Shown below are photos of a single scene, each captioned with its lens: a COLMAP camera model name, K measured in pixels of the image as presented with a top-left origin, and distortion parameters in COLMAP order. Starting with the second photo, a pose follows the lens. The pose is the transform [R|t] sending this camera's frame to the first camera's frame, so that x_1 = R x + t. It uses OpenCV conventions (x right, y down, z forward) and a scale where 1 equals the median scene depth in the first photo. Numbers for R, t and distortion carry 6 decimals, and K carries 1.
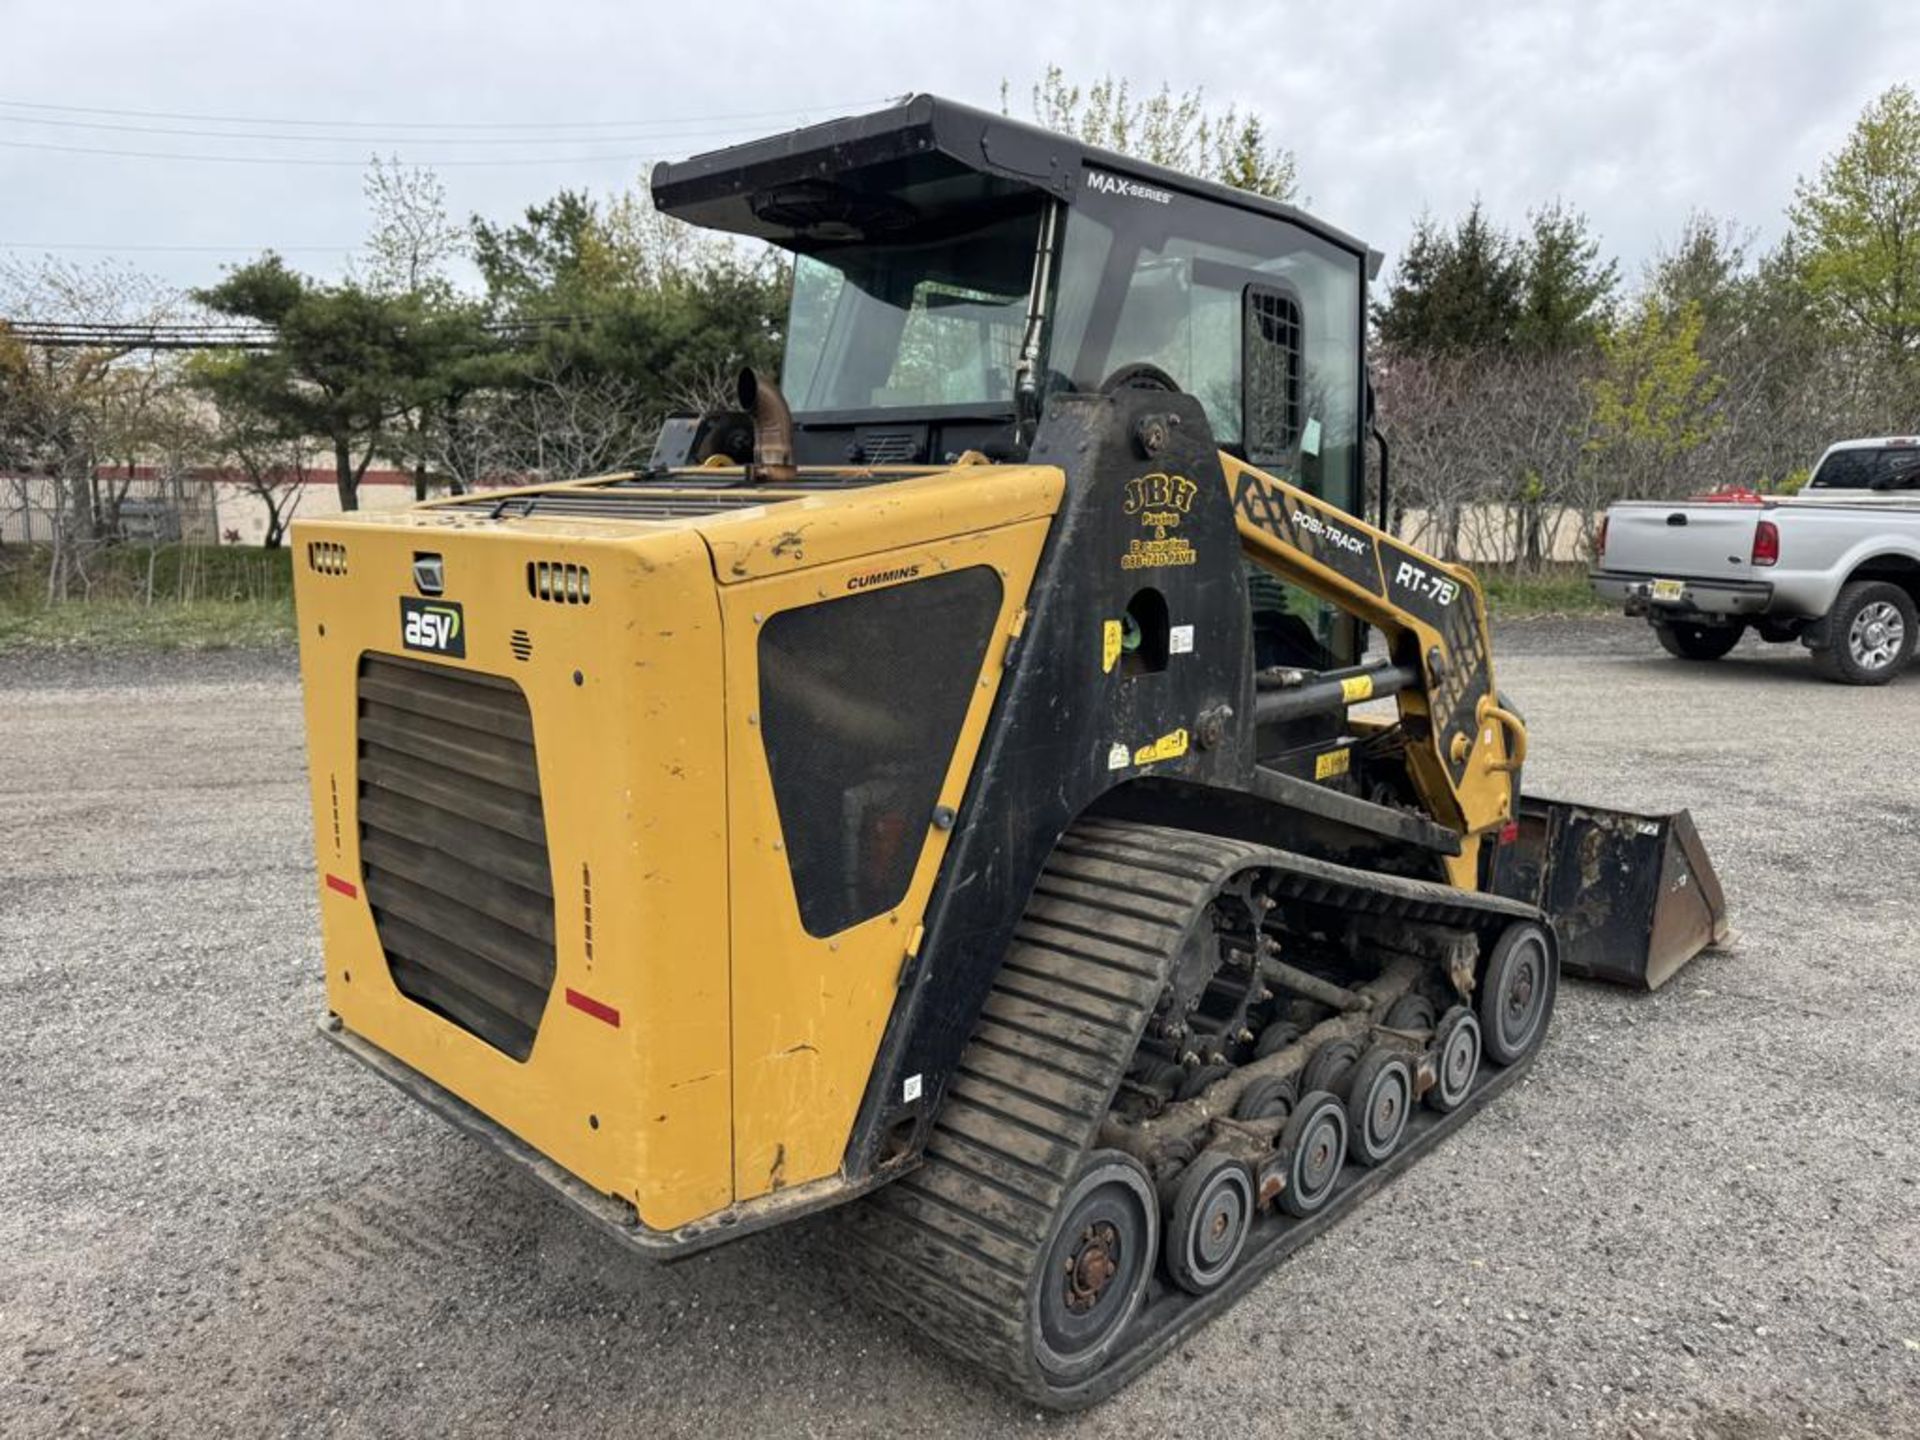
lens RADIAL K [[1376.3, 0, 962.7], [0, 1376.3, 722.8], [0, 0, 1]] dist [0.024898, -0.030398]
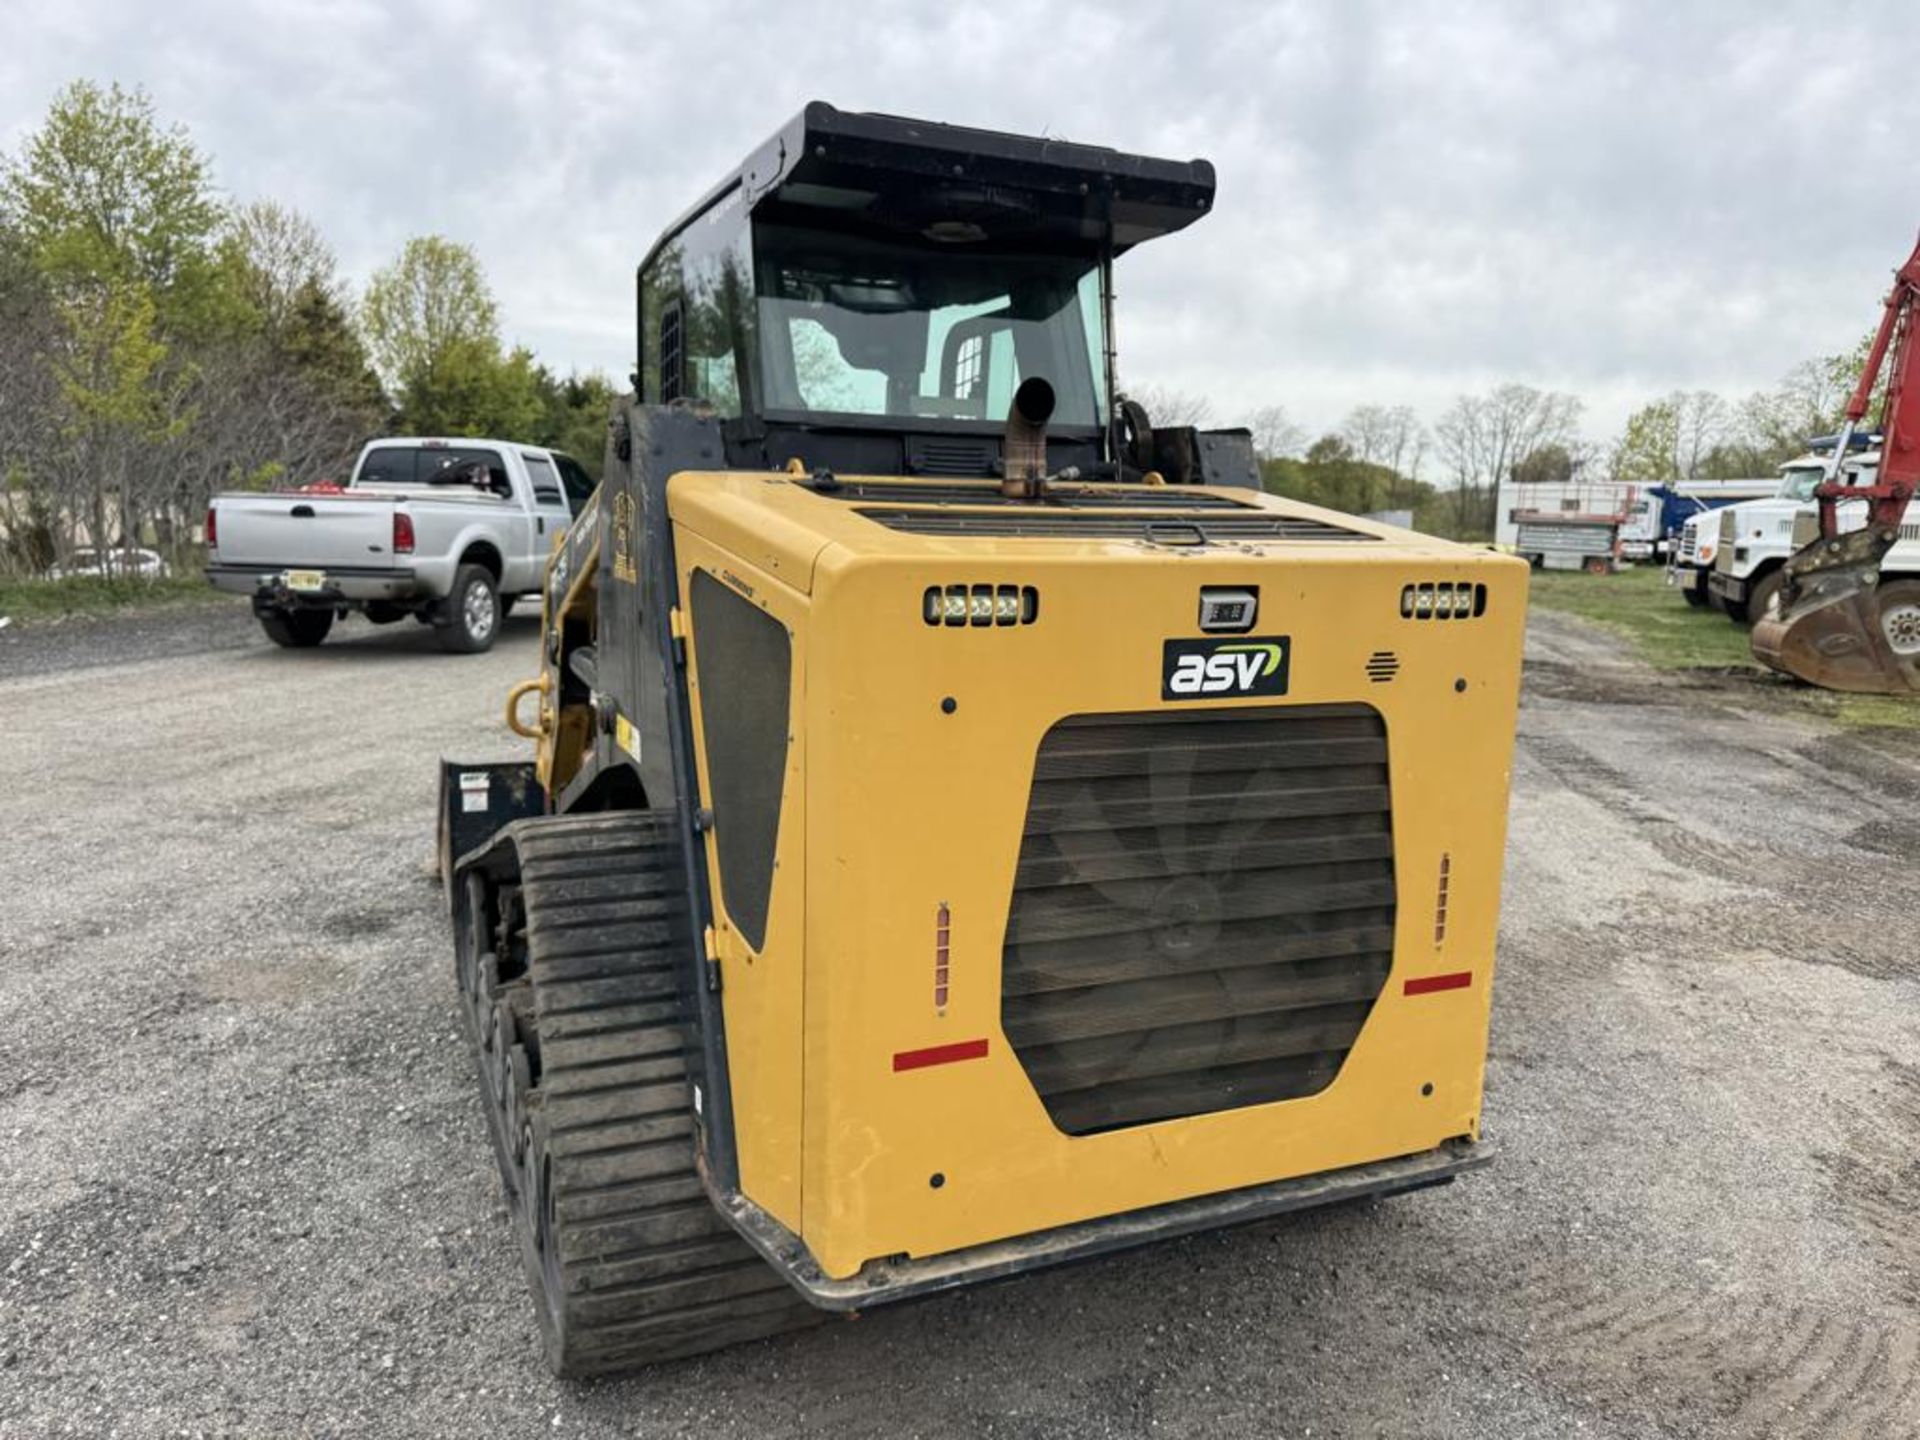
lens RADIAL K [[1369.8, 0, 963.3], [0, 1369.8, 722.4], [0, 0, 1]] dist [0.047510, -0.062856]
pose [[0.388081, -0.144725, 0.910191, -0.752742], [0.134799, 0.985886, 0.099287, -0.087008], [-0.911714, 0.084161, 0.402112, 0.479075]]
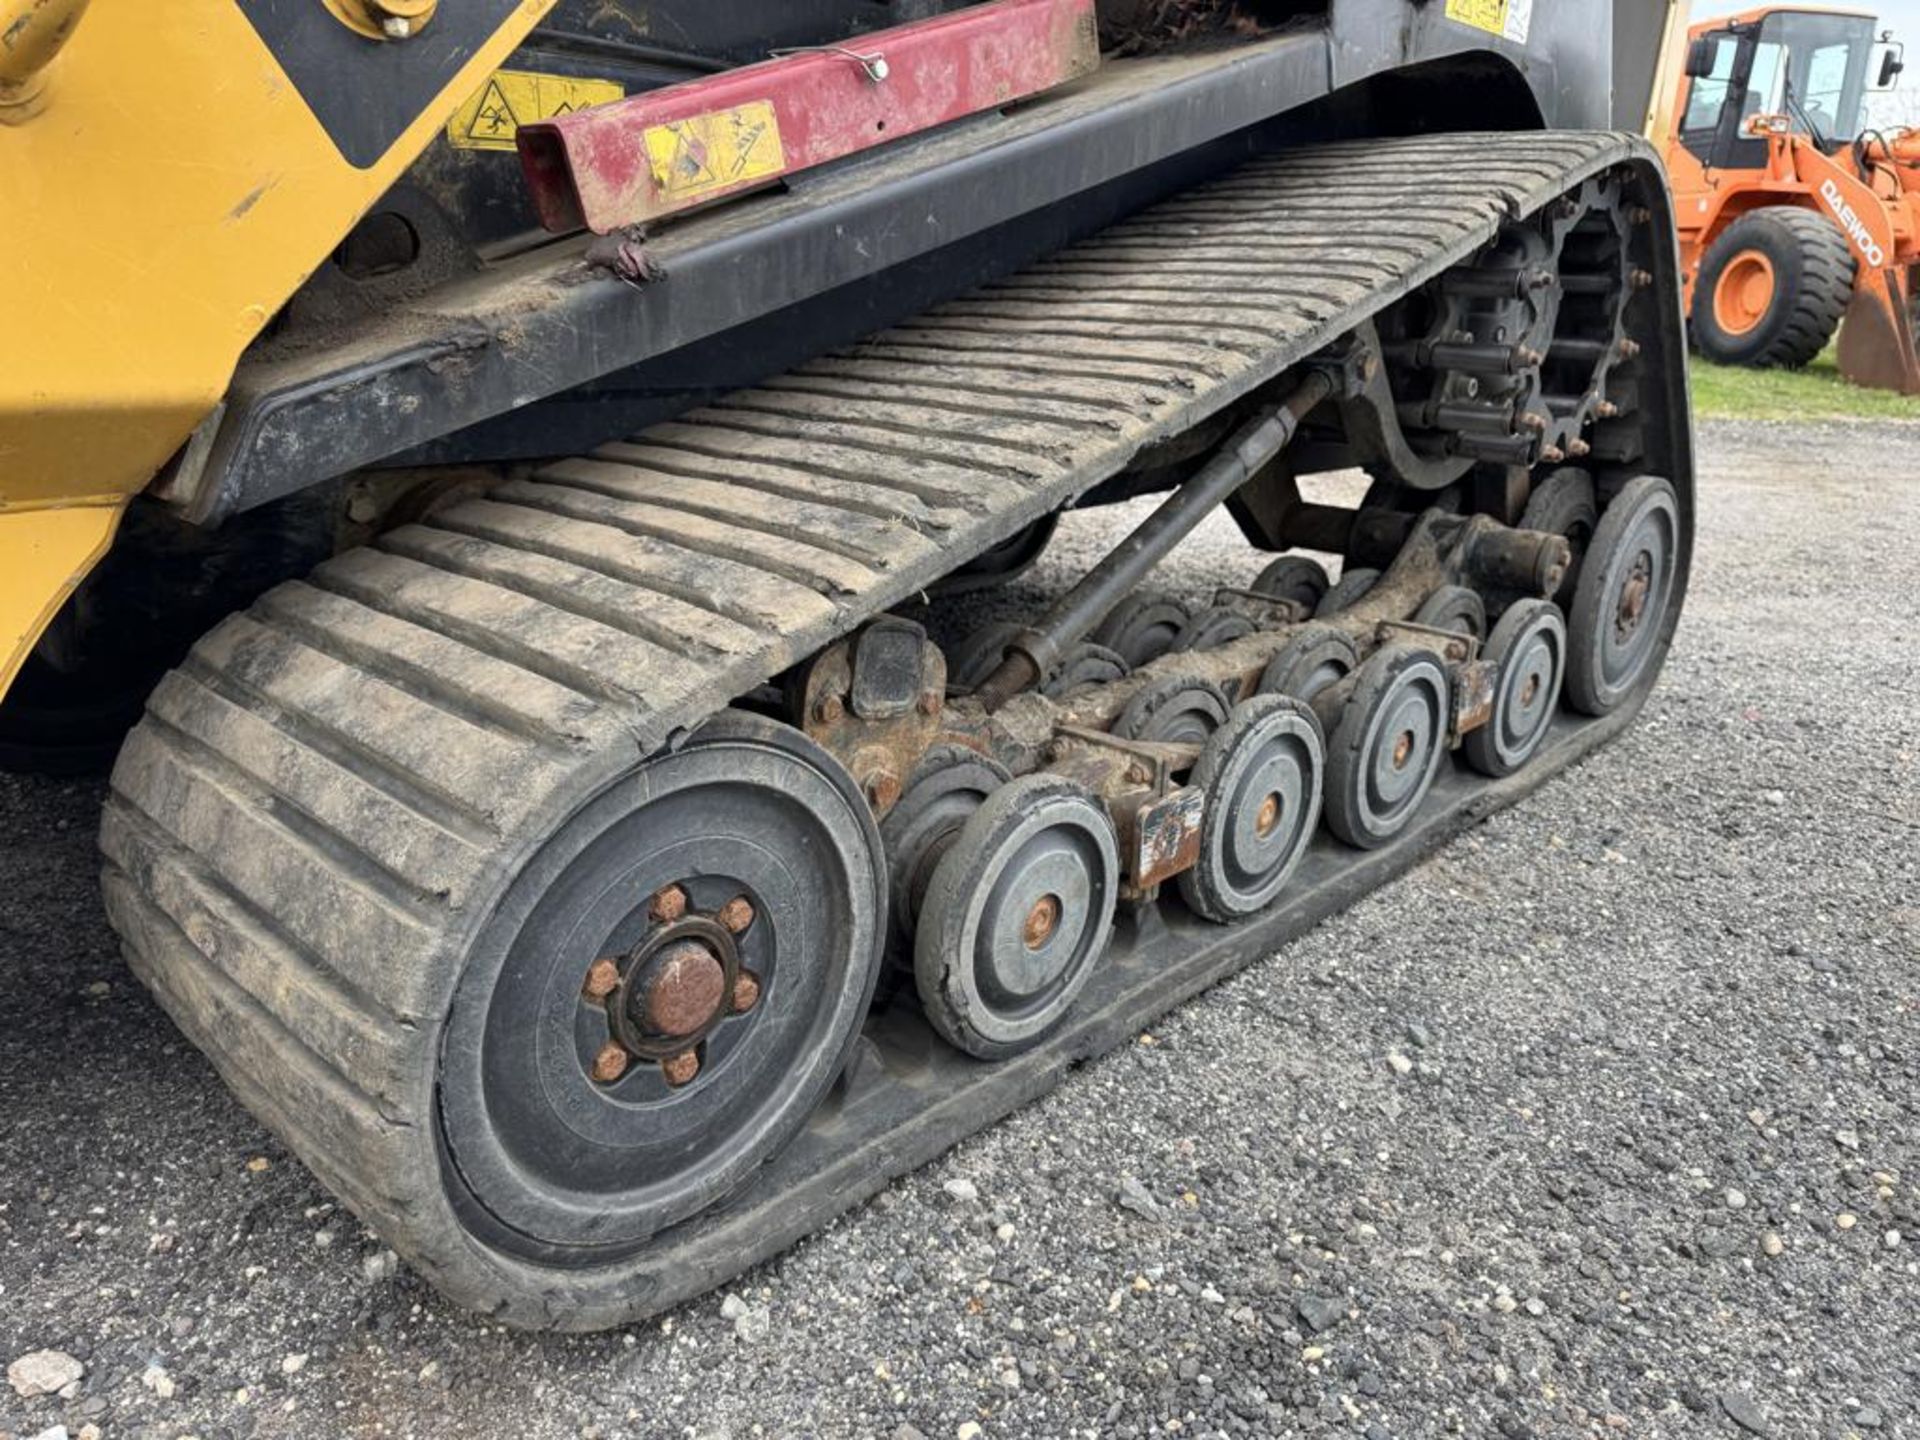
lens RADIAL K [[1358.7, 0, 938.1], [0, 1358.7, 708.6], [0, 0, 1]] dist [0.073280, -0.093739]
pose [[-0.998664, -0.051641, -0.001858, 0.011400], [-0.046565, 0.883745, 0.465646, -0.027642], [-0.022405, 0.465110, -0.884969, 1.464461]]
